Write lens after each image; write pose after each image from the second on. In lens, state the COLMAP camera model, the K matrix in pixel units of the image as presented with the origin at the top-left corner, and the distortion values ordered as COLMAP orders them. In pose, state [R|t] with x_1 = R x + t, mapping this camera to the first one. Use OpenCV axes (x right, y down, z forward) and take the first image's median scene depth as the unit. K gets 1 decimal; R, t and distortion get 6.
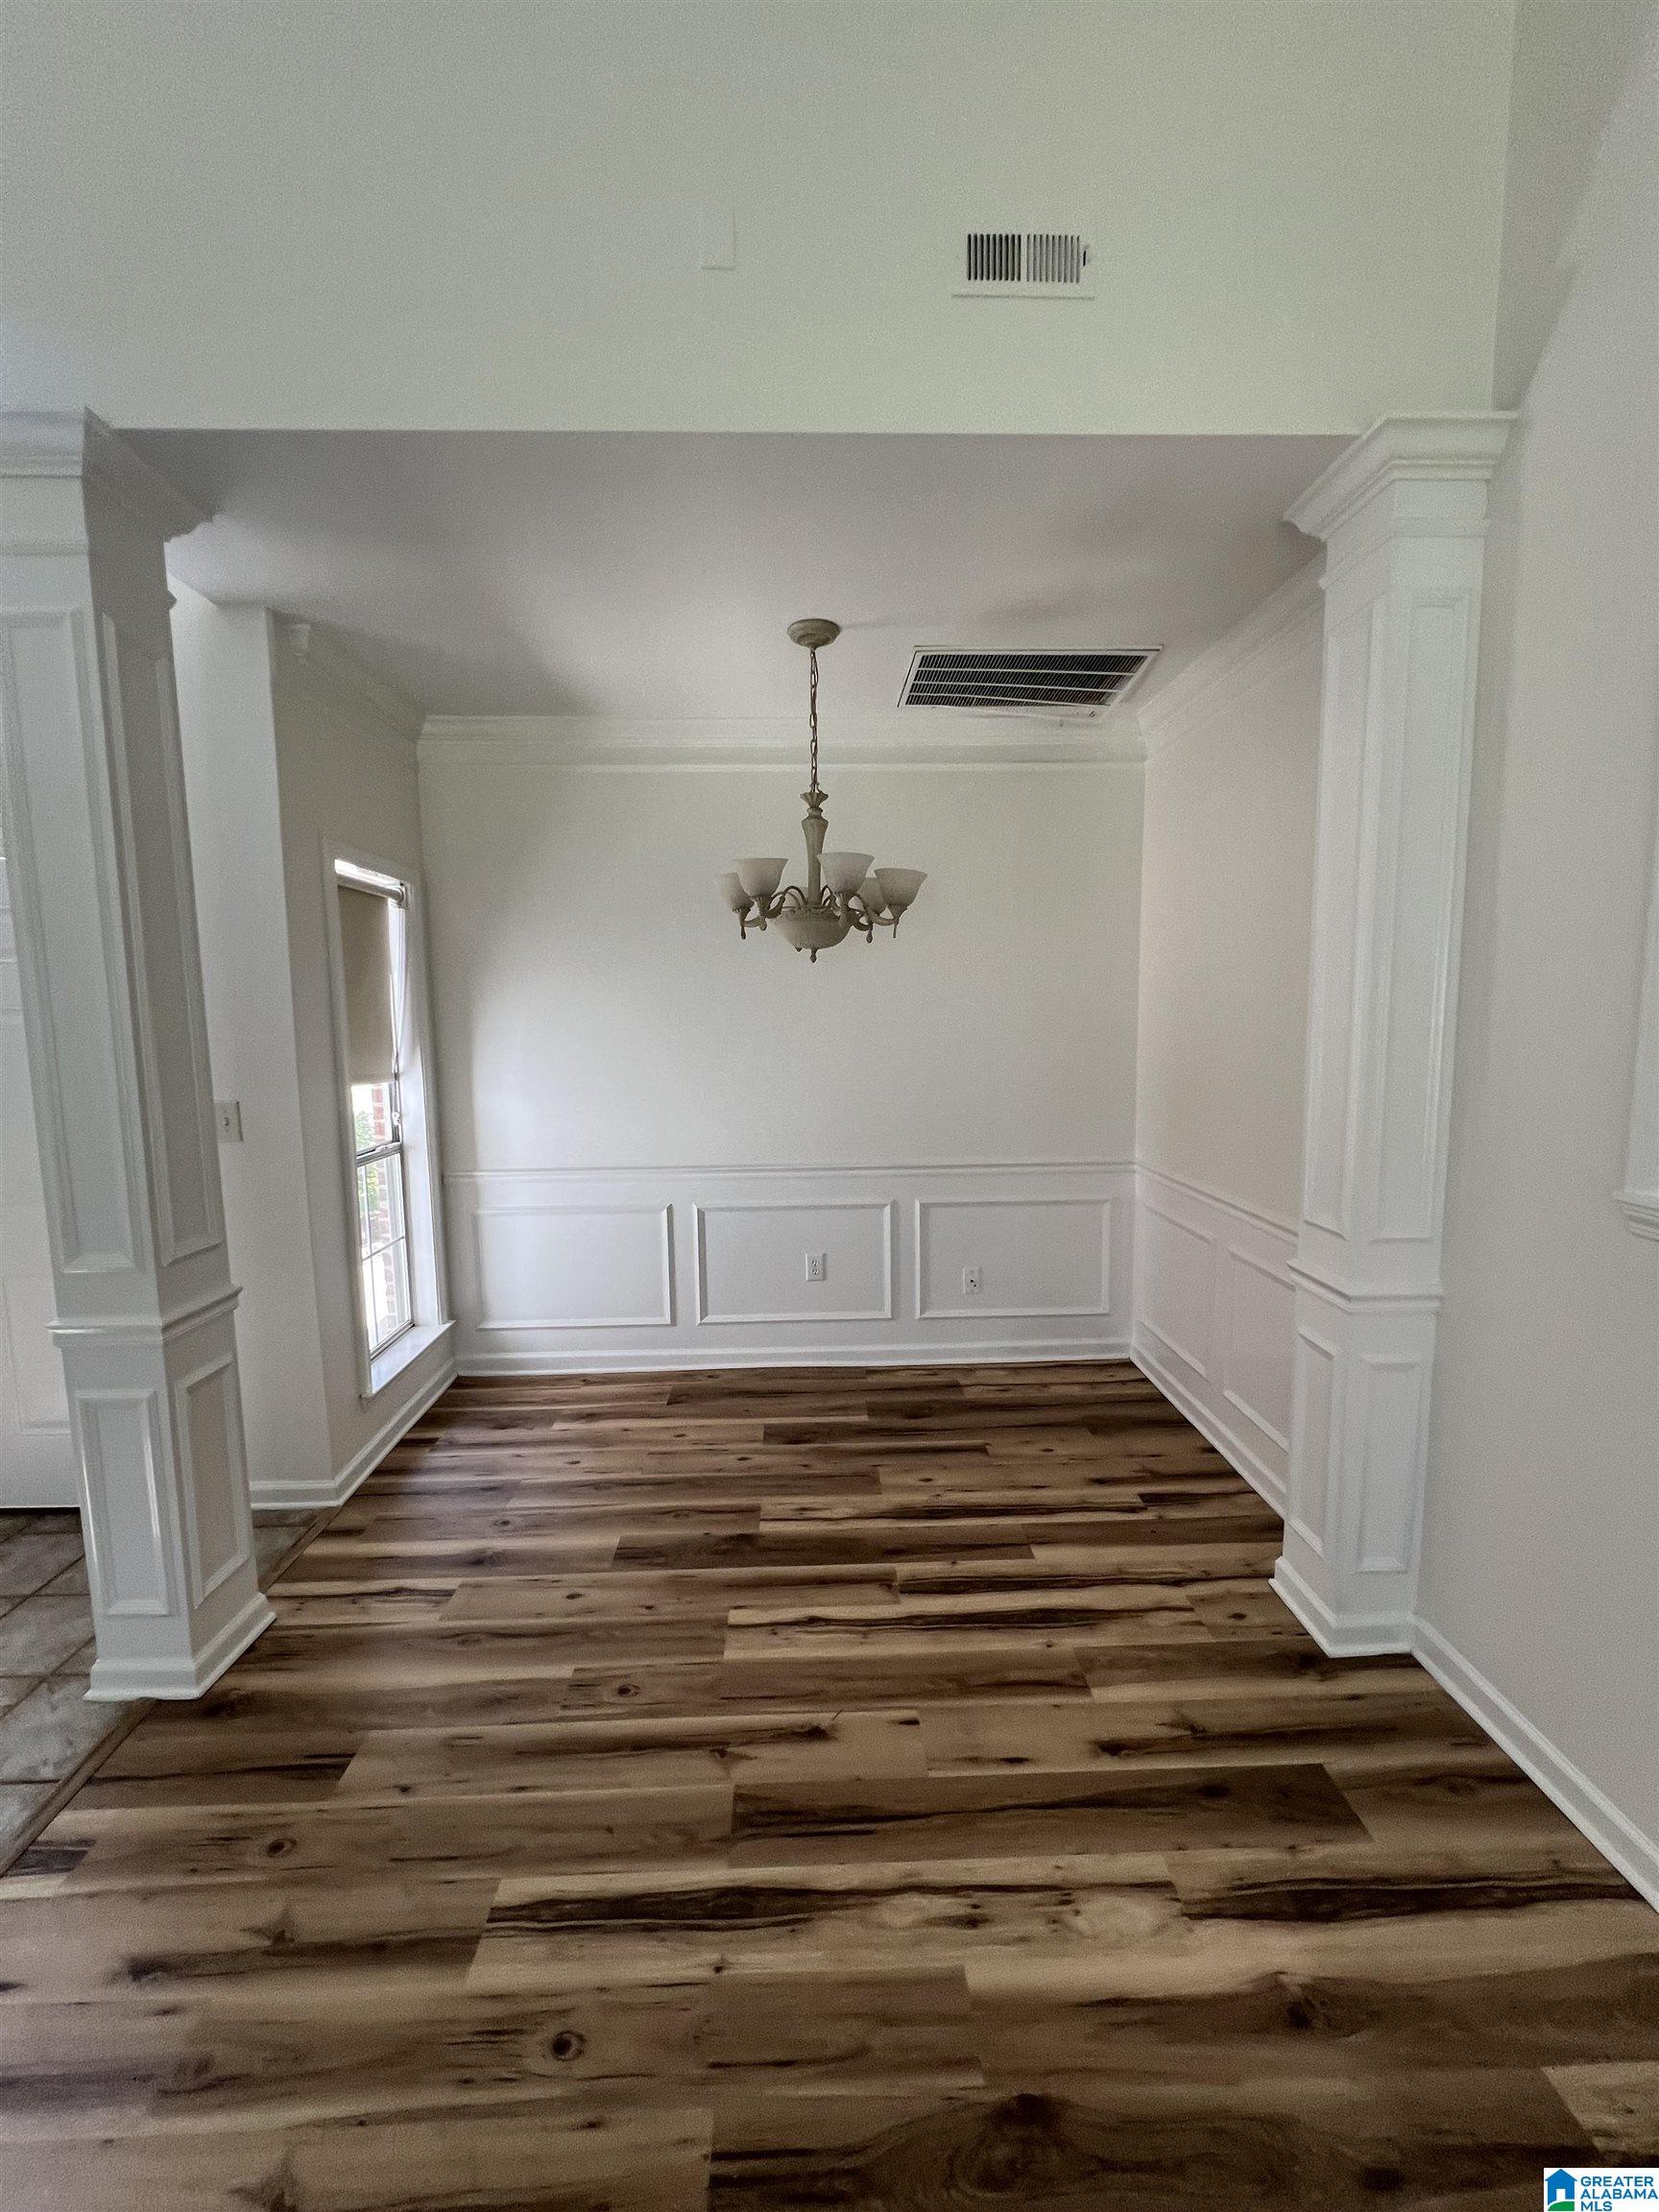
lens RADIAL K [[886.6, 0, 830.2], [0, 886.6, 1104.4], [0, 0, 1]] dist [-0.000488, 0.000027]
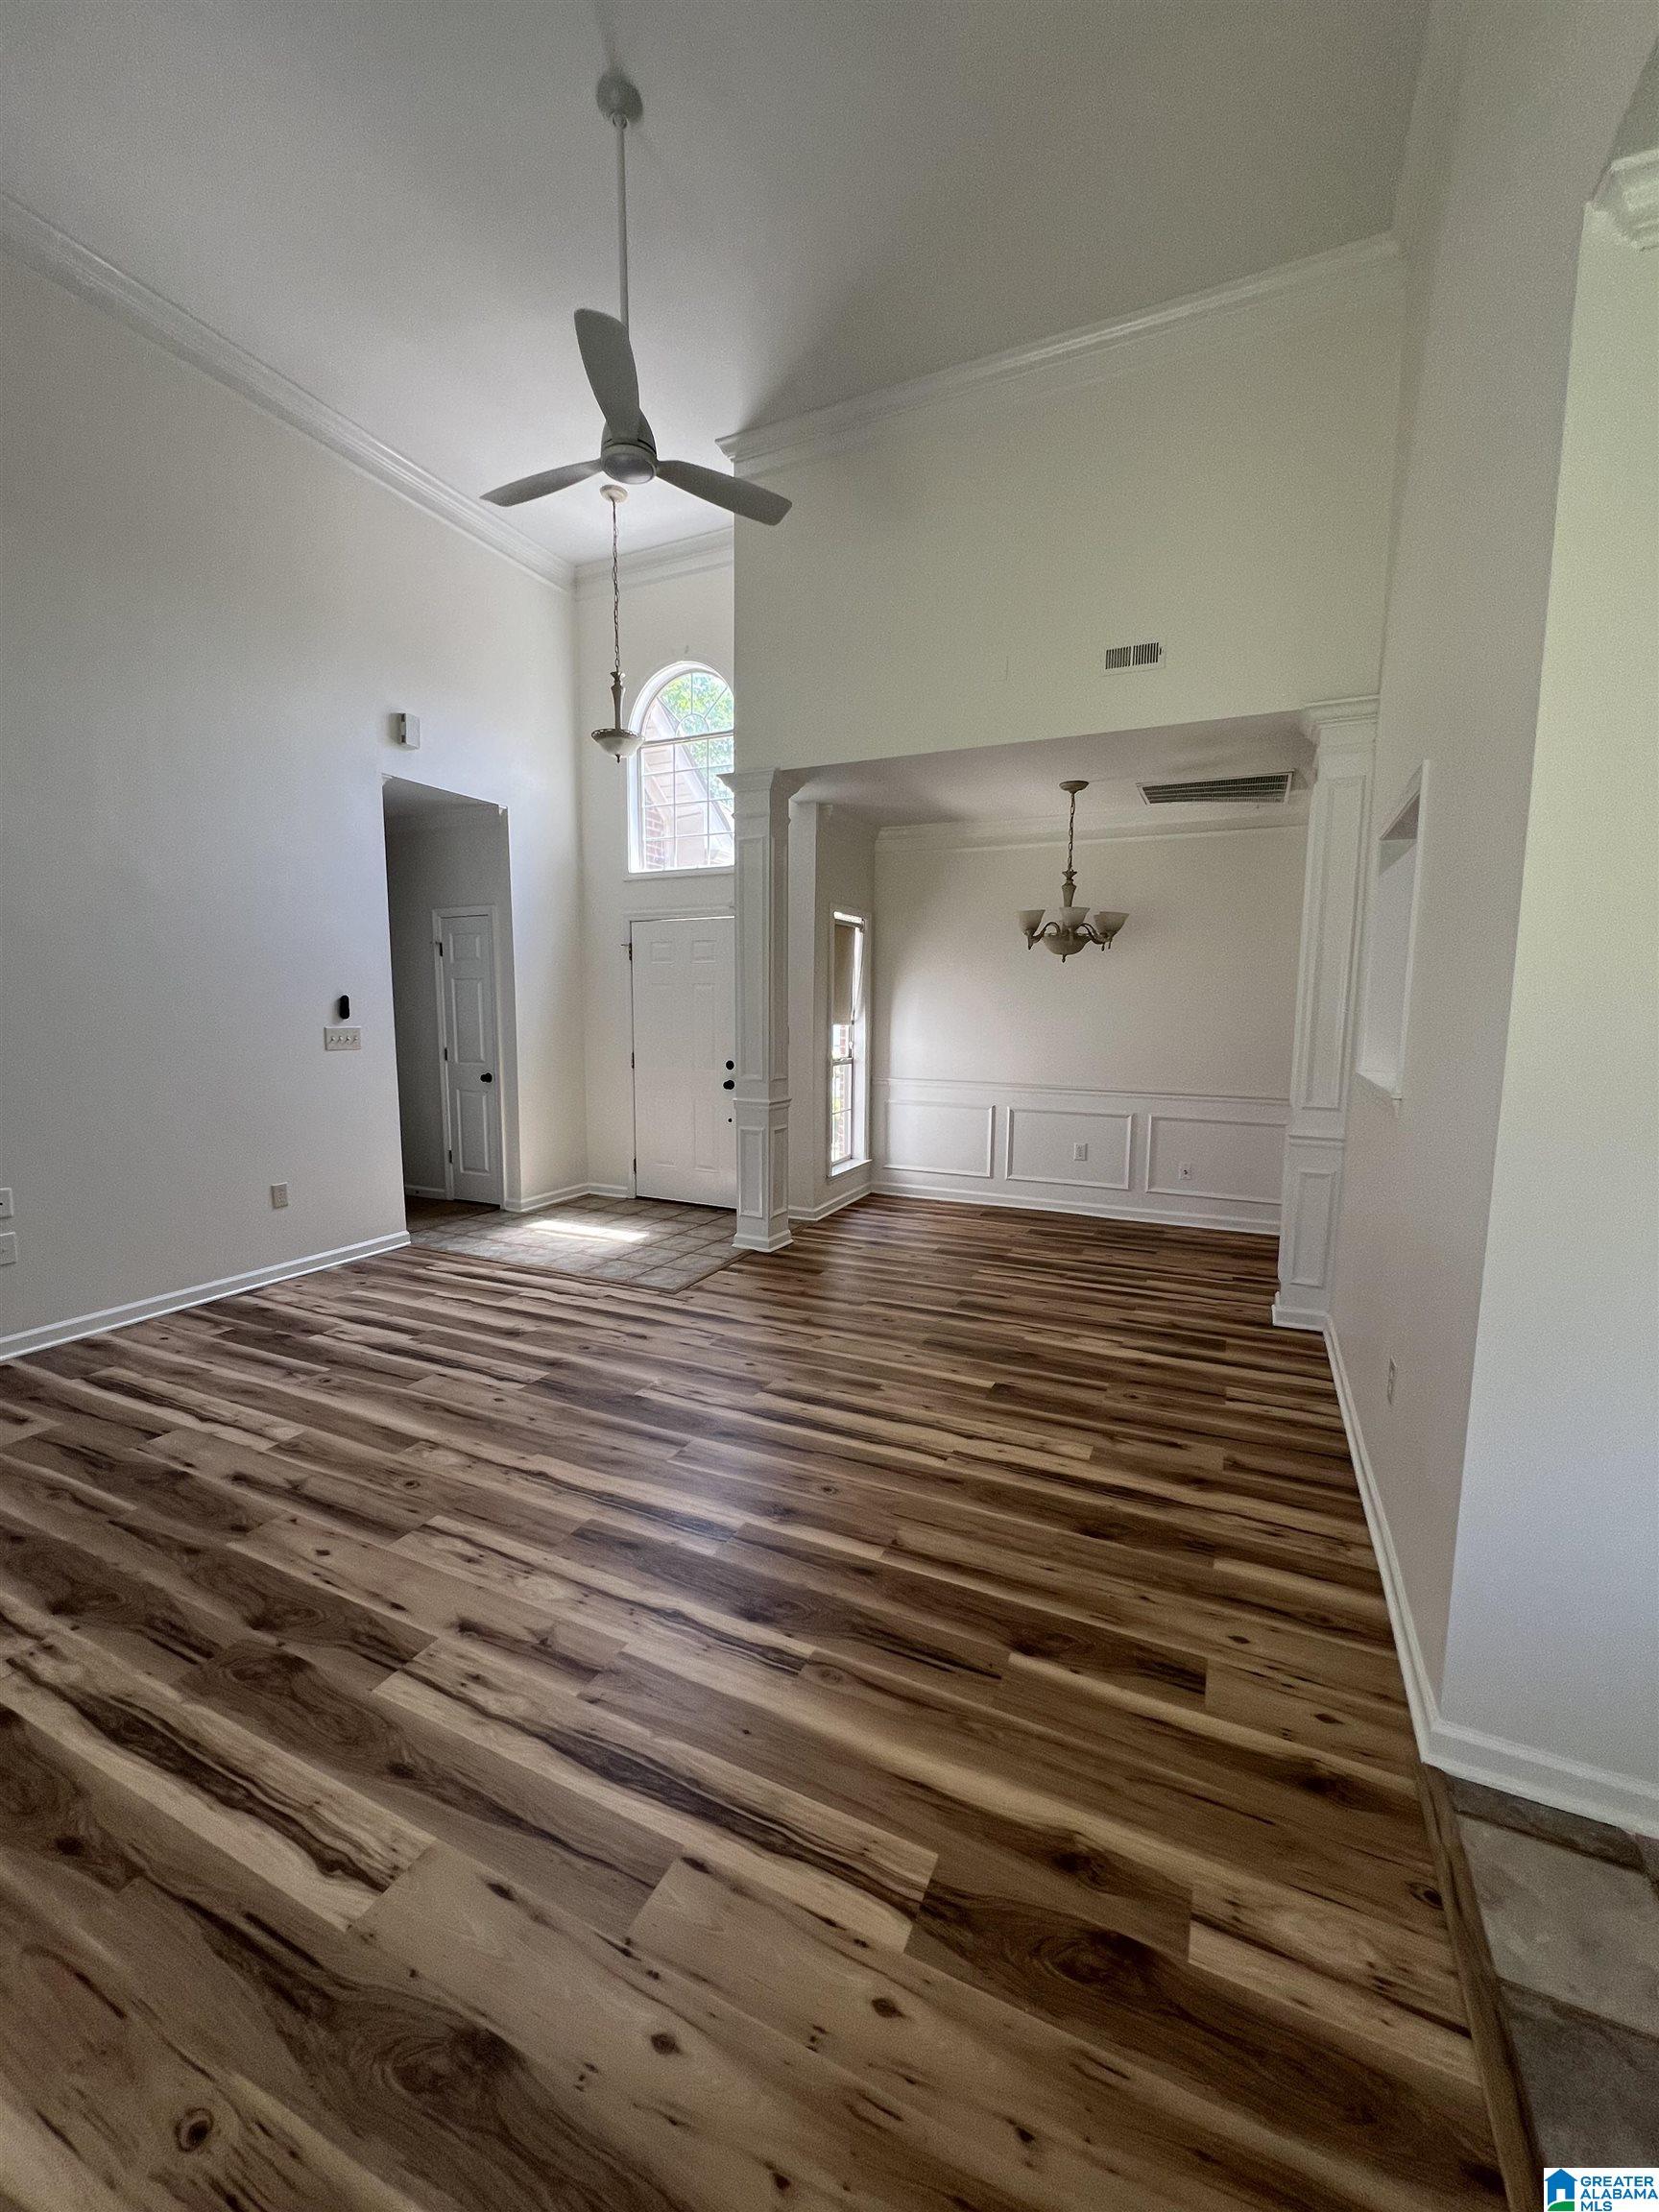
lens RADIAL K [[882.3, 0, 827.9], [0, 882.3, 1107.0], [0, 0, 1]] dist [0.002086, 0.000017]
pose [[0.890053, 0.074345, -0.449754, 0.391992], [-0.068992, 0.997215, 0.028308, 0.120637], [0.450606, 0.005834, 0.892704, -0.855007]]
